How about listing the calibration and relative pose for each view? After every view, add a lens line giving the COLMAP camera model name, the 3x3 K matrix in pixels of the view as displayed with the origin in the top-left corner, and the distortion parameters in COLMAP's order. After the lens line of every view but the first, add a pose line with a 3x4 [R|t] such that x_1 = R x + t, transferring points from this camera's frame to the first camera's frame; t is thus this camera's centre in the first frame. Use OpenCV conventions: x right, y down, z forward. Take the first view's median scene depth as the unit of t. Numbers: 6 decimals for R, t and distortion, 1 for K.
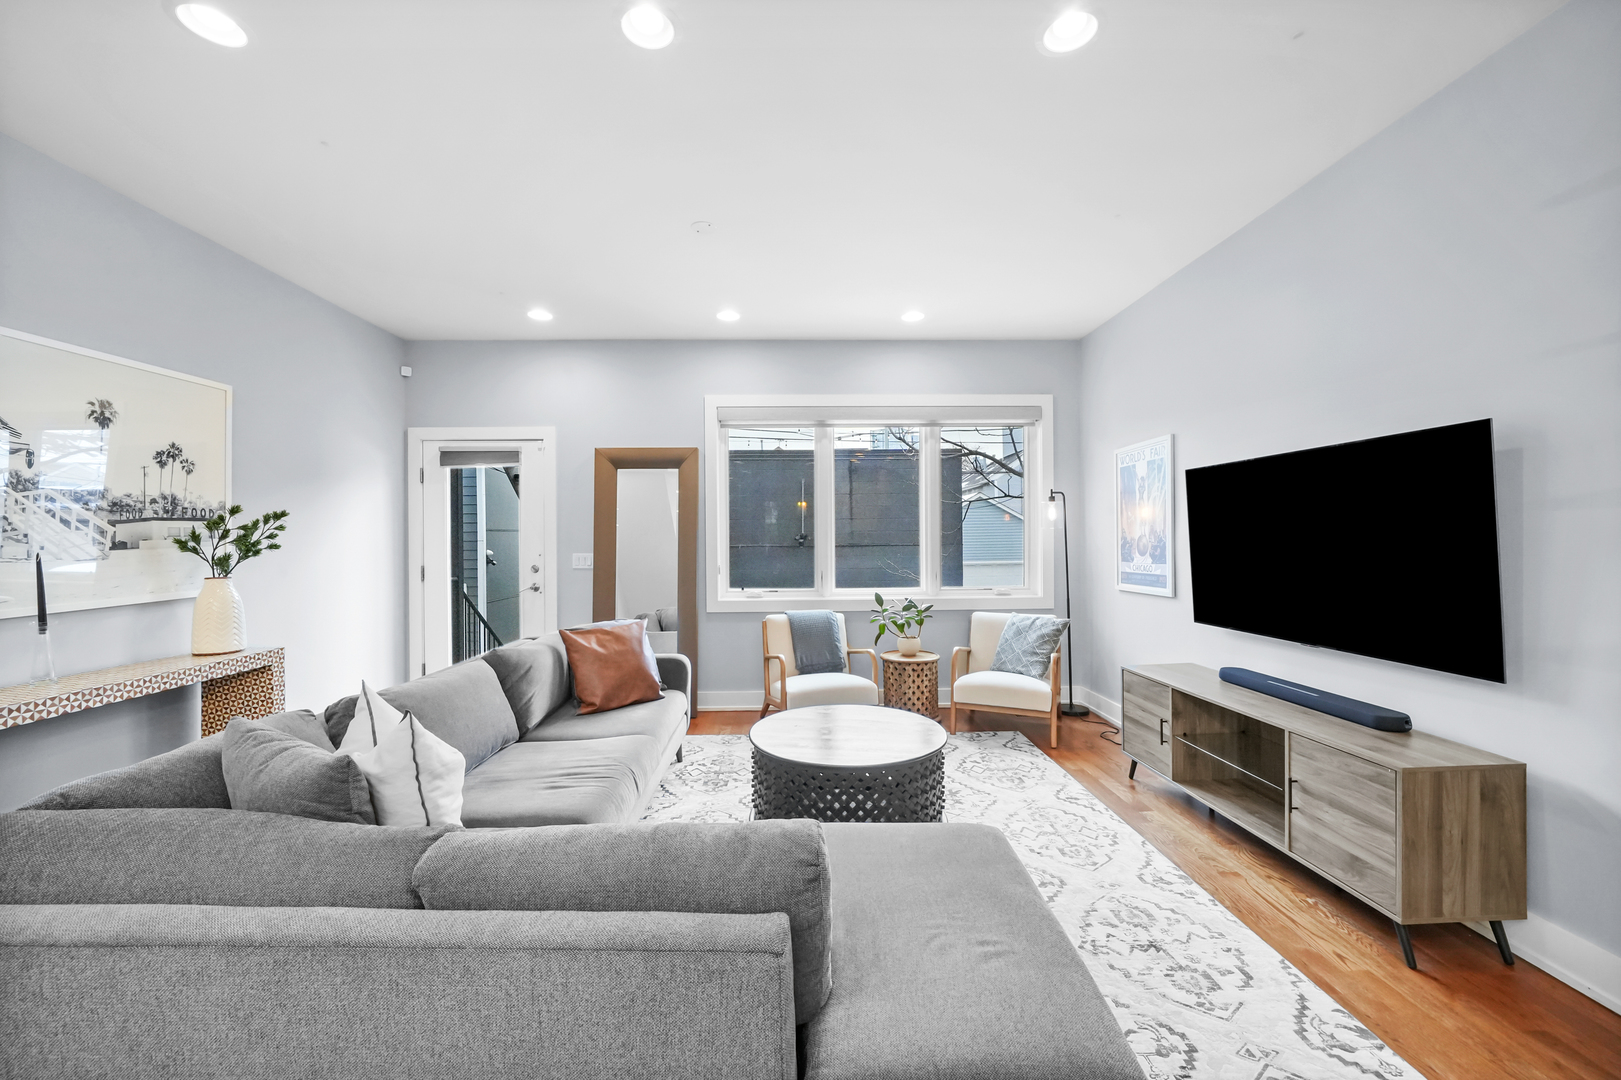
lens RADIAL K [[625.6, 0, 808.9], [0, 625.6, 541.7], [0, 0, 1]] dist [-0.002950, -0.000155]
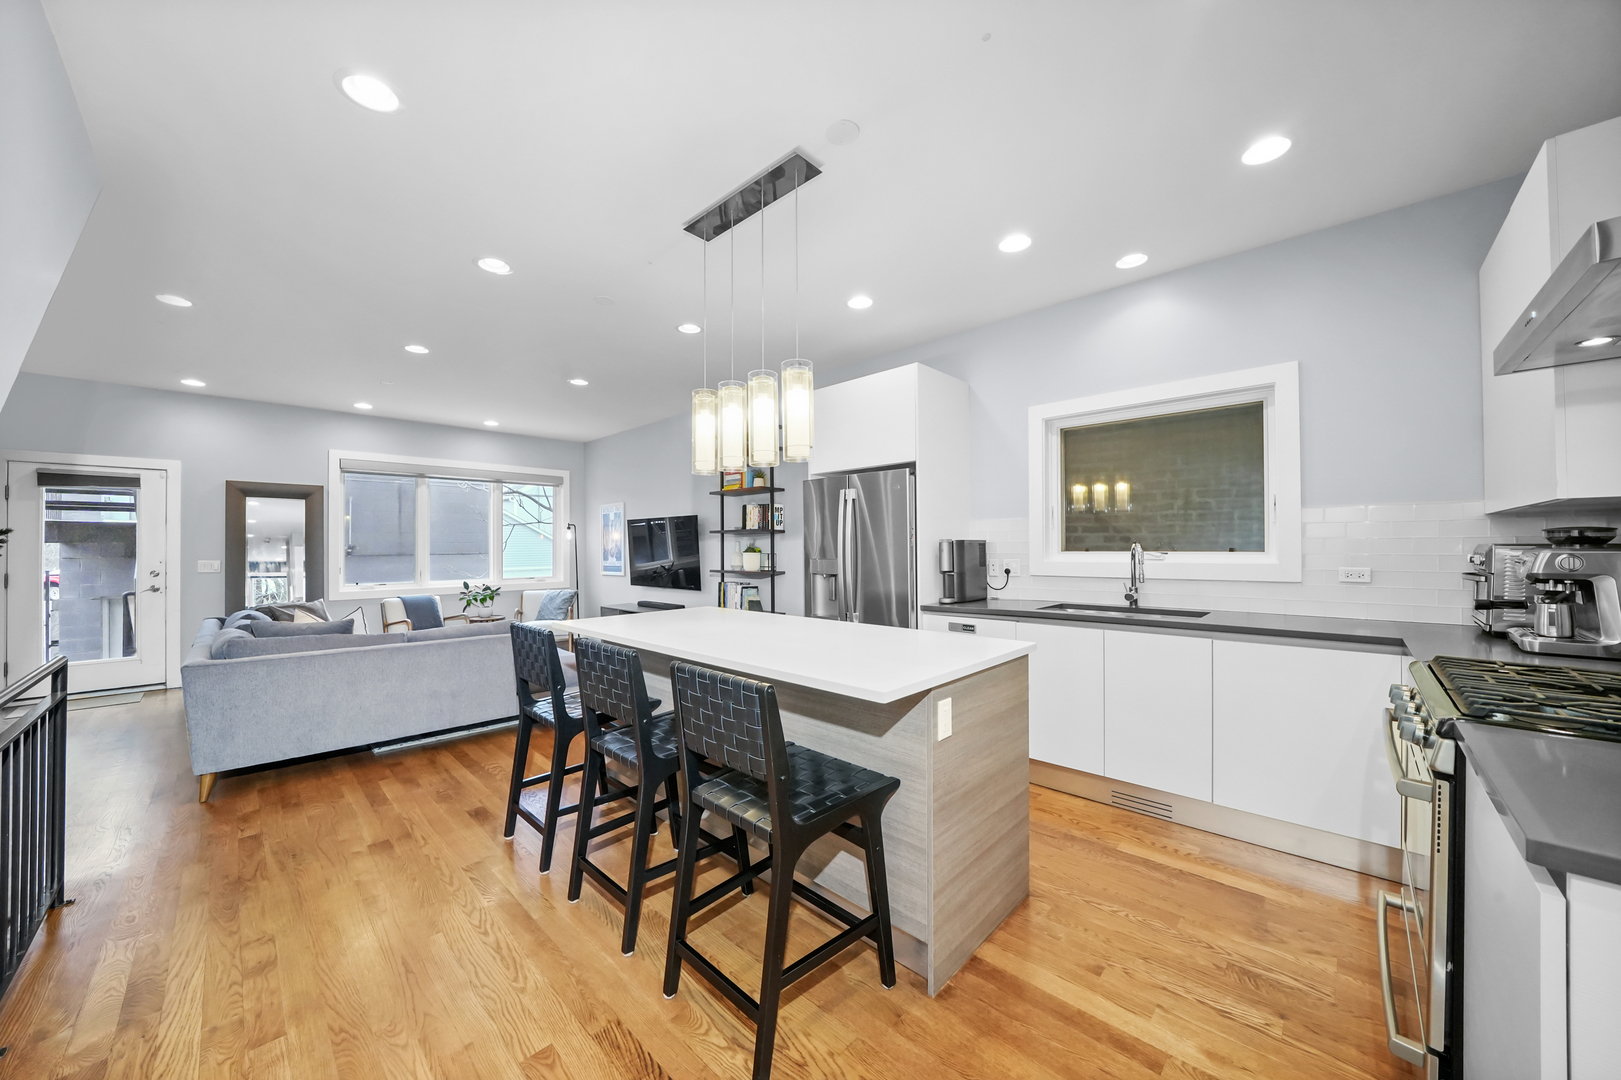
lens RADIAL K [[565.9, 0, 806.2], [0, 565.9, 541.5], [0, 0, 1]] dist [-0.021336, 0.000184]
pose [[0.712132, 0.009816, 0.701977, -0.337515], [0.003037, 0.999850, -0.017062, 0.003290], [-0.702039, 0.014282, 0.711995, -0.815009]]
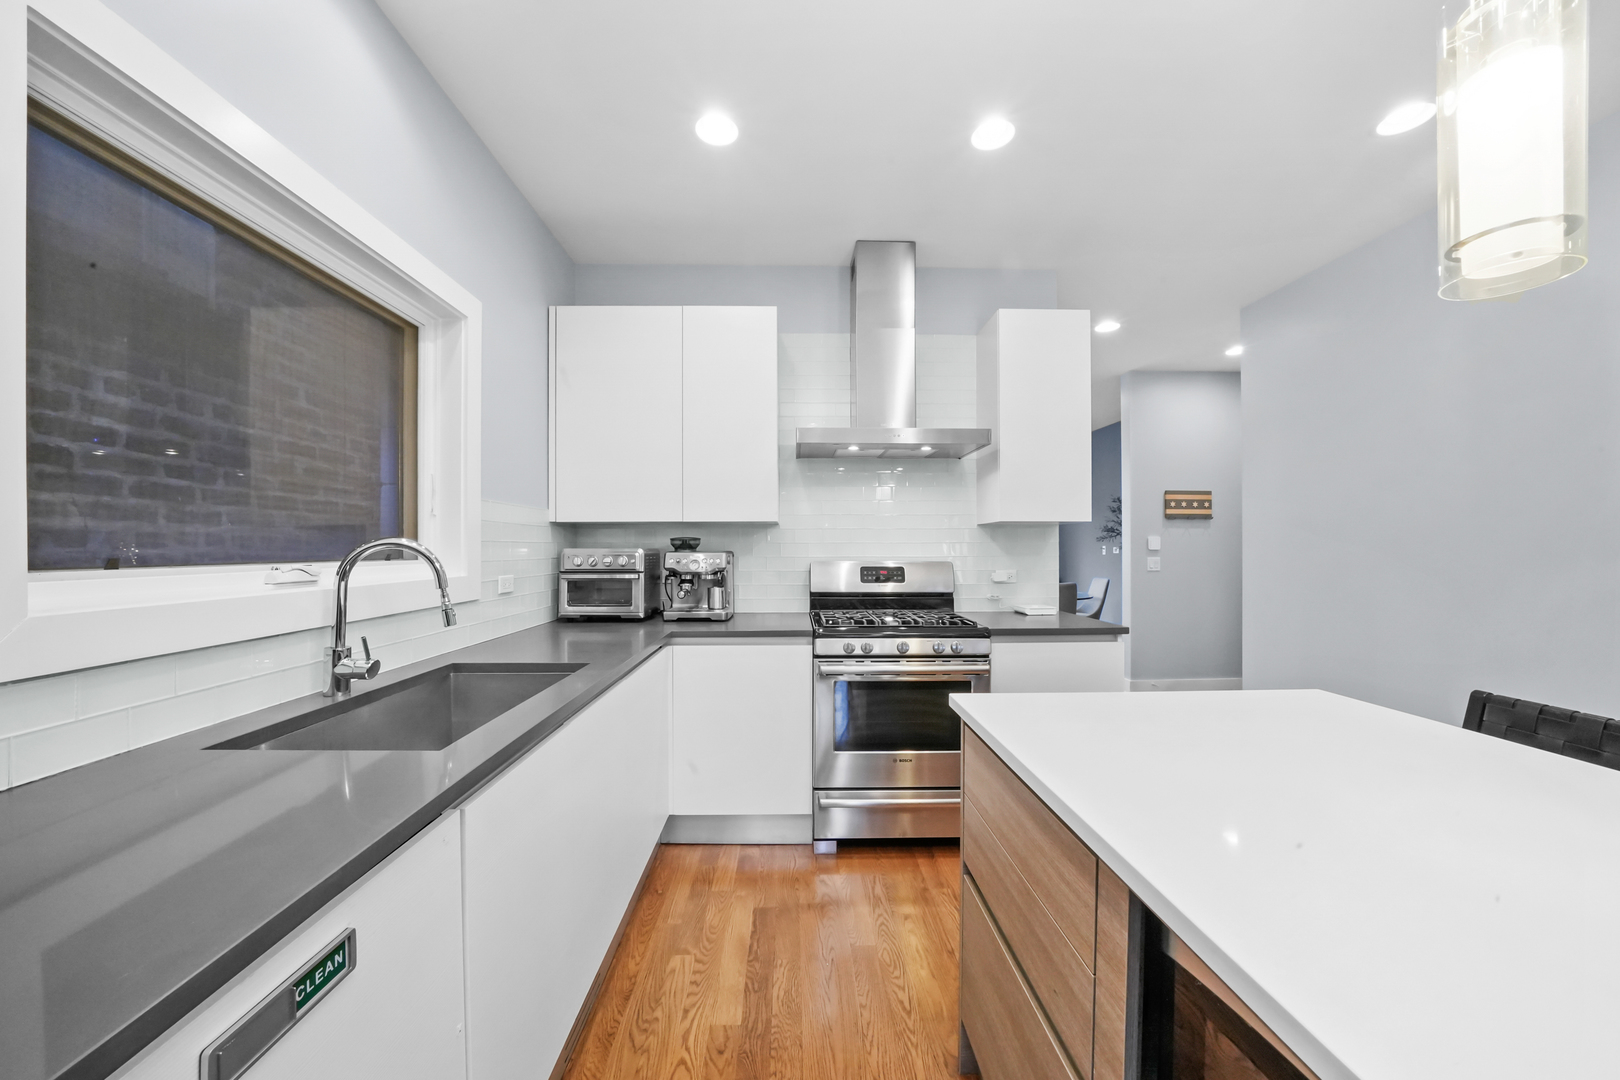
lens RADIAL K [[565.5, 0, 805.7], [0, 565.5, 541.5], [0, 0, 1]] dist [-0.021336, 0.000184]
pose [[-0.999972, 0.007428, 0.001053, 0.276072], [0.007422, 0.999955, -0.005962, -0.003757], [-0.001097, -0.005954, -0.999982, -0.235061]]
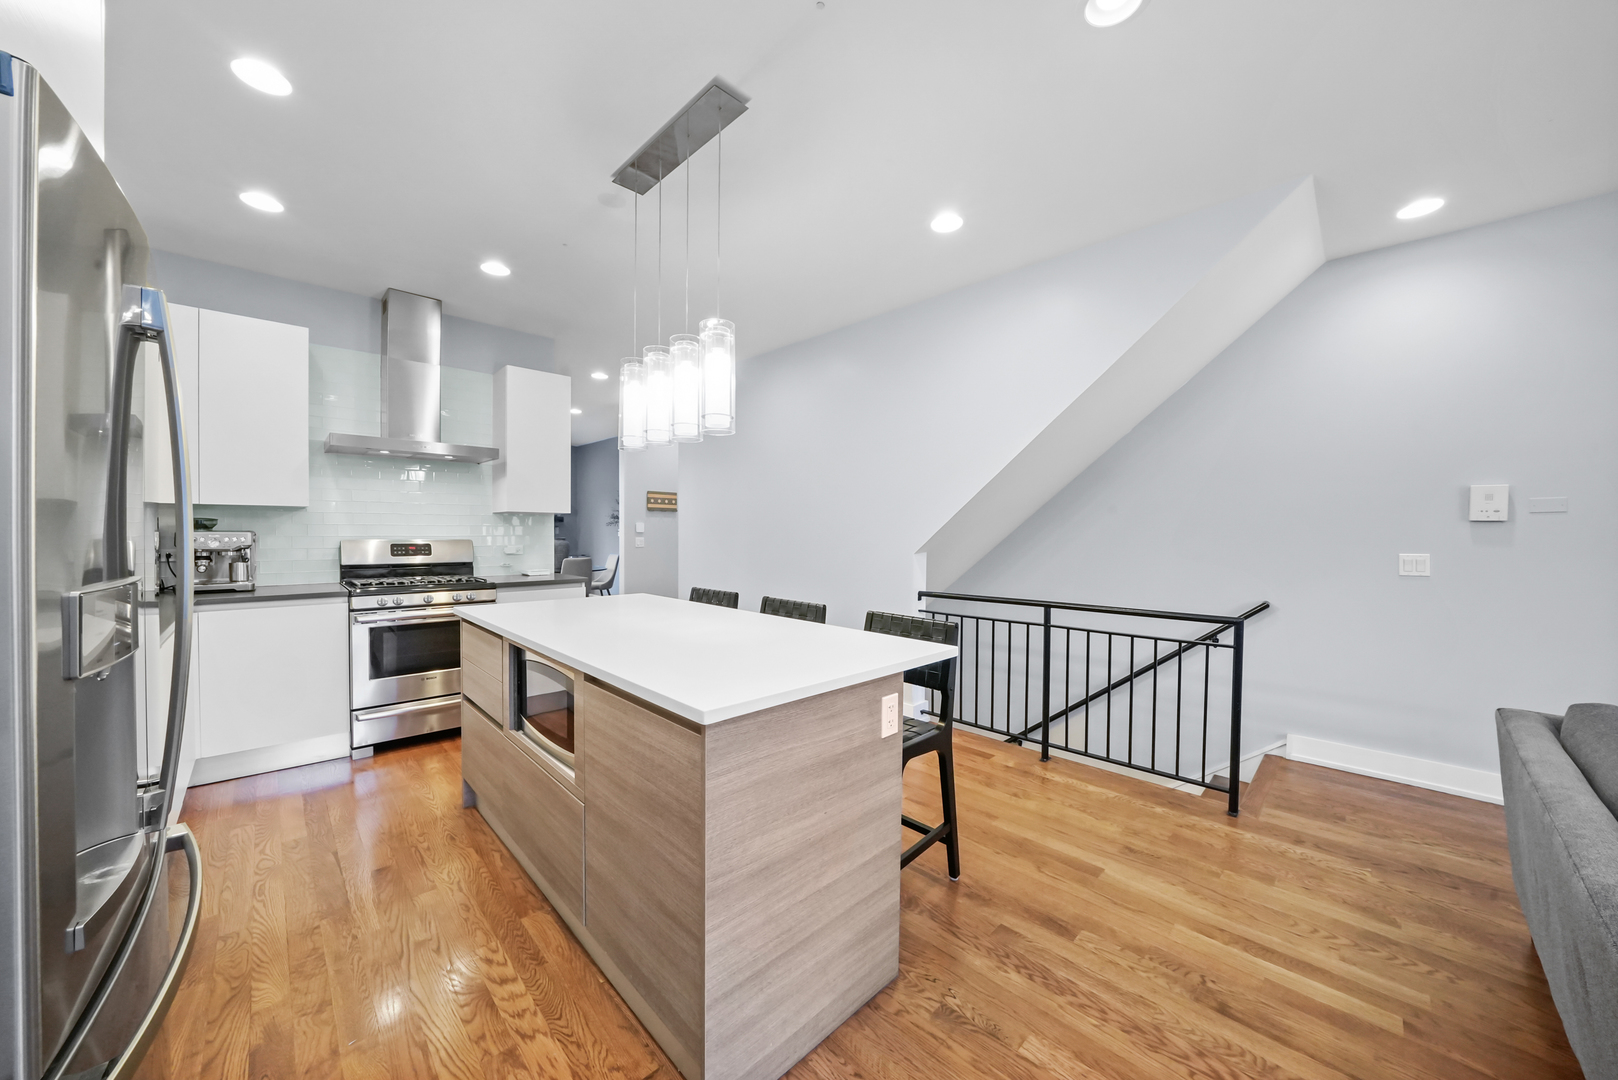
lens RADIAL K [[564.8, 0, 804.7], [0, 564.8, 541.5], [0, 0, 1]] dist [-0.021336, 0.000184]
pose [[-0.734360, 0.014146, -0.678613, 0.328503], [-0.003514, 0.999690, 0.024643, -0.003427], [0.678751, 0.020482, -0.734083, 0.163311]]
